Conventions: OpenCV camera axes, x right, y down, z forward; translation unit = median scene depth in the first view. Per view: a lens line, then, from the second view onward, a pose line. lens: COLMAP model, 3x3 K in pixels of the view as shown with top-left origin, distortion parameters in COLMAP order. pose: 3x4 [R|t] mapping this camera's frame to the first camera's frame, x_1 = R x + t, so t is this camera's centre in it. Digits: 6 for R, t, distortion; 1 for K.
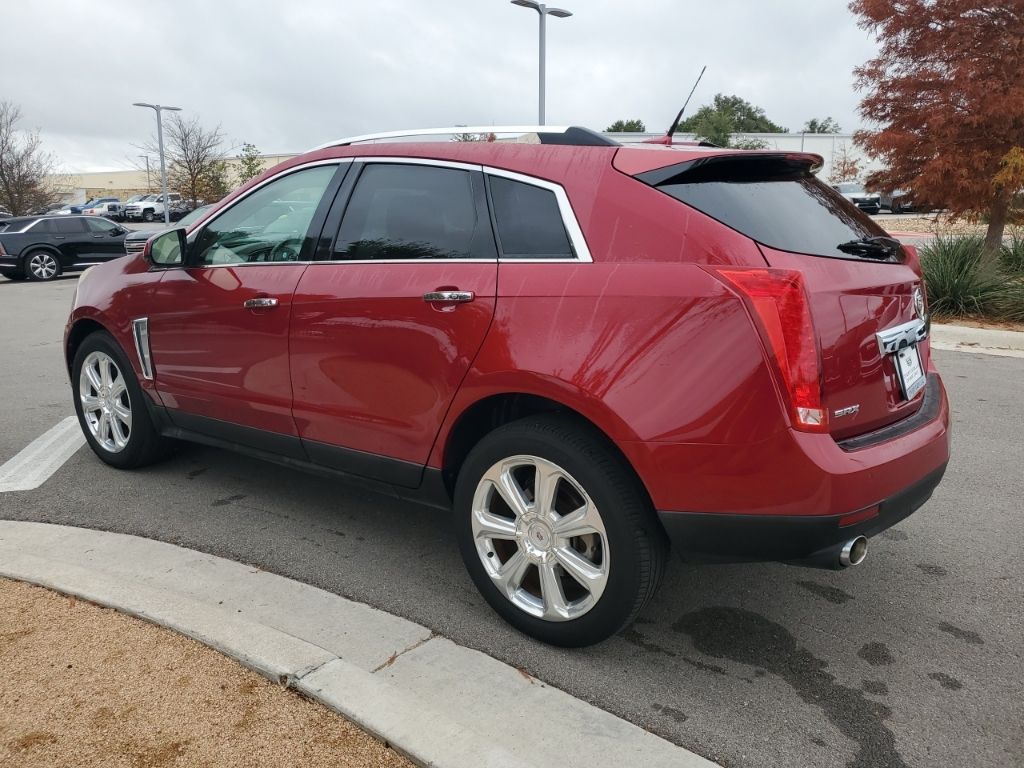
lens RADIAL K [[804.9, 0, 505.6], [0, 804.9, 386.4], [0, 0, 1]] dist [0.020173, 0.003418]
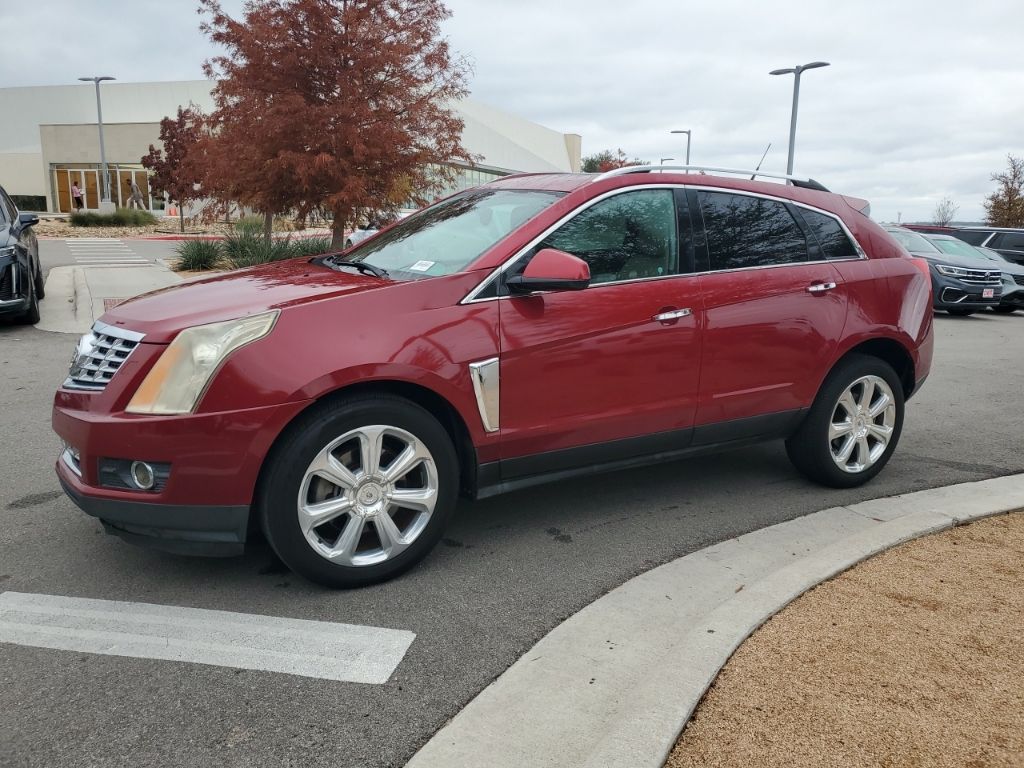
lens RADIAL K [[804.9, 0, 513.6], [0, 804.9, 384.4], [0, 0, 1]] dist [0.020173, 0.003418]
pose [[0.375248, -0.179174, 0.909442, -1.662429], [0.179883, 0.976564, 0.118176, -0.211682], [-0.909302, 0.119248, 0.398684, 0.921916]]
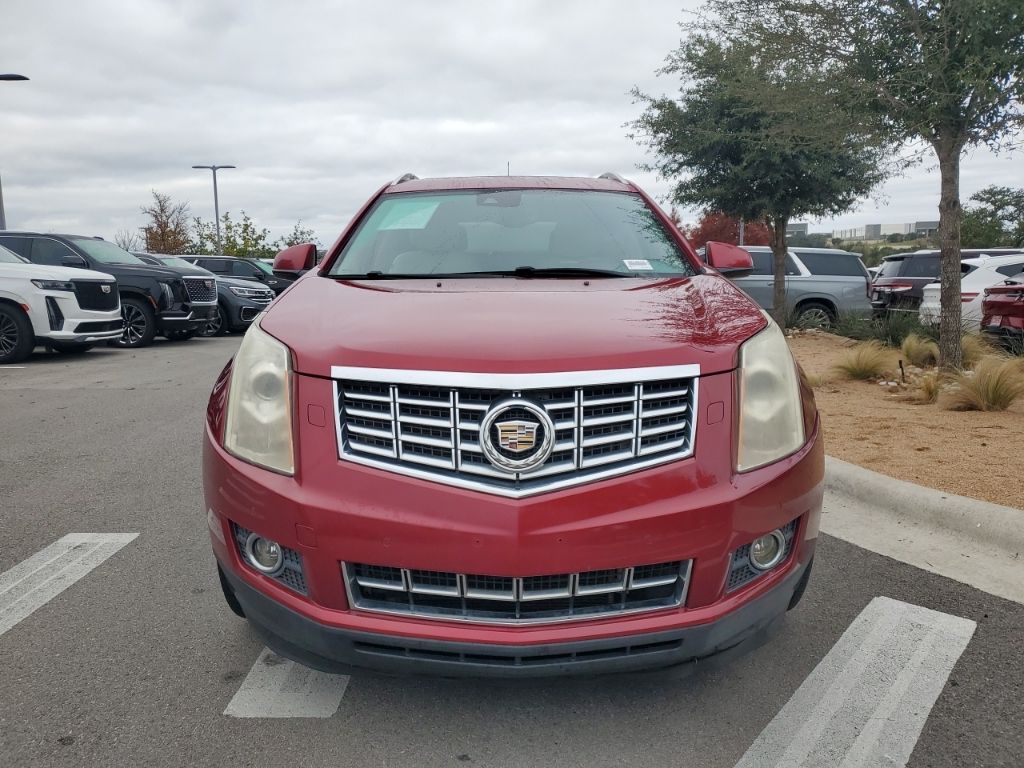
lens RADIAL K [[804.9, 0, 511.9], [0, 804.9, 383.0], [0, 0, 1]] dist [0.020173, 0.003418]
pose [[-0.621557, -0.112465, 0.775254, -1.339712], [0.182774, 0.941507, 0.283122, -0.465566], [-0.761748, 0.317673, -0.564644, 2.342460]]
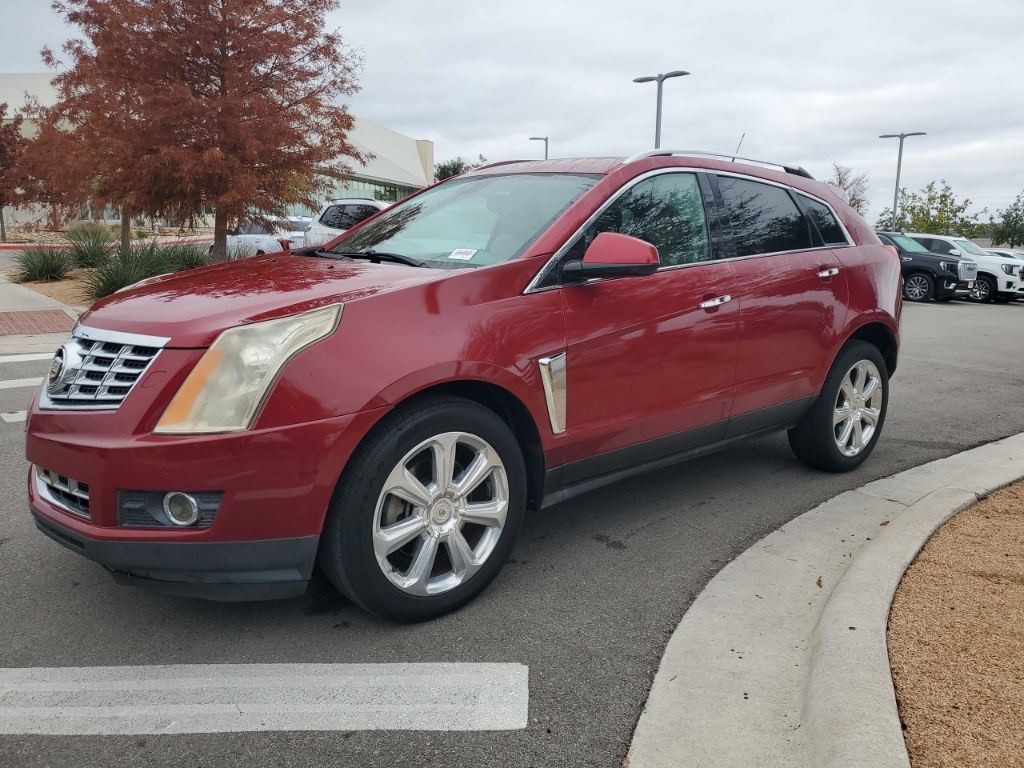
lens RADIAL K [[804.9, 0, 519.7], [0, 804.9, 385.8], [0, 0, 1]] dist [0.020173, 0.003418]
pose [[0.188031, -0.185377, 0.964510, -1.648630], [0.200668, 0.968562, 0.147035, -0.240143], [-0.961445, 0.165899, 0.219319, 1.230794]]
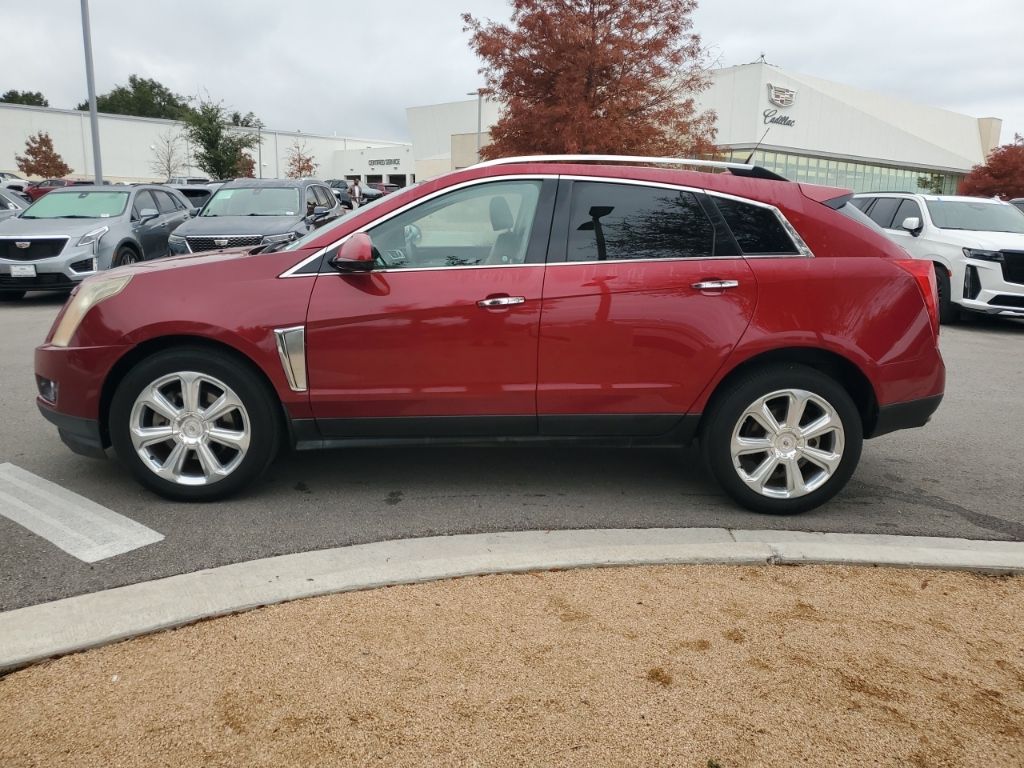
lens RADIAL K [[804.9, 0, 514.2], [0, 804.9, 383.4], [0, 0, 1]] dist [0.020173, 0.003418]
pose [[0.763522, -0.119182, 0.634688, -1.204736], [0.114318, 0.992245, 0.048800, -0.050097], [-0.635582, 0.035296, 0.771226, 0.157949]]
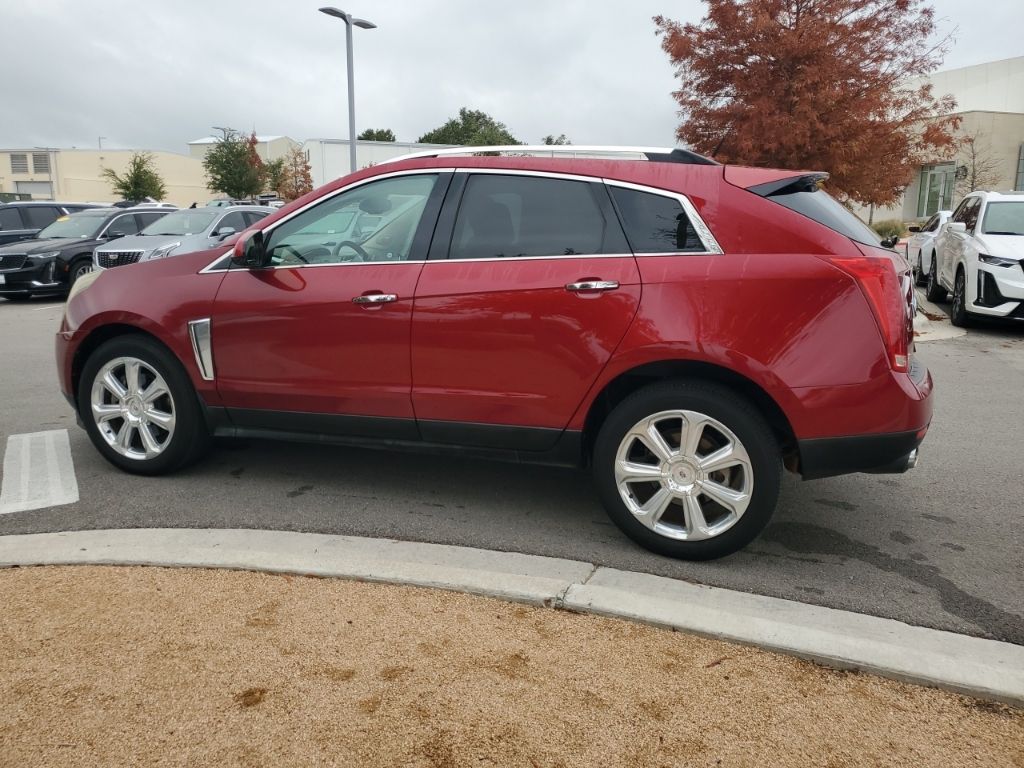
lens RADIAL K [[804.9, 0, 511.5], [0, 804.9, 382.3], [0, 0, 1]] dist [0.020173, 0.003418]
pose [[0.949934, -0.056615, 0.307277, -0.556966], [0.061074, 0.998121, -0.004908, 0.031472], [-0.306422, 0.023430, 0.951607, -0.108295]]
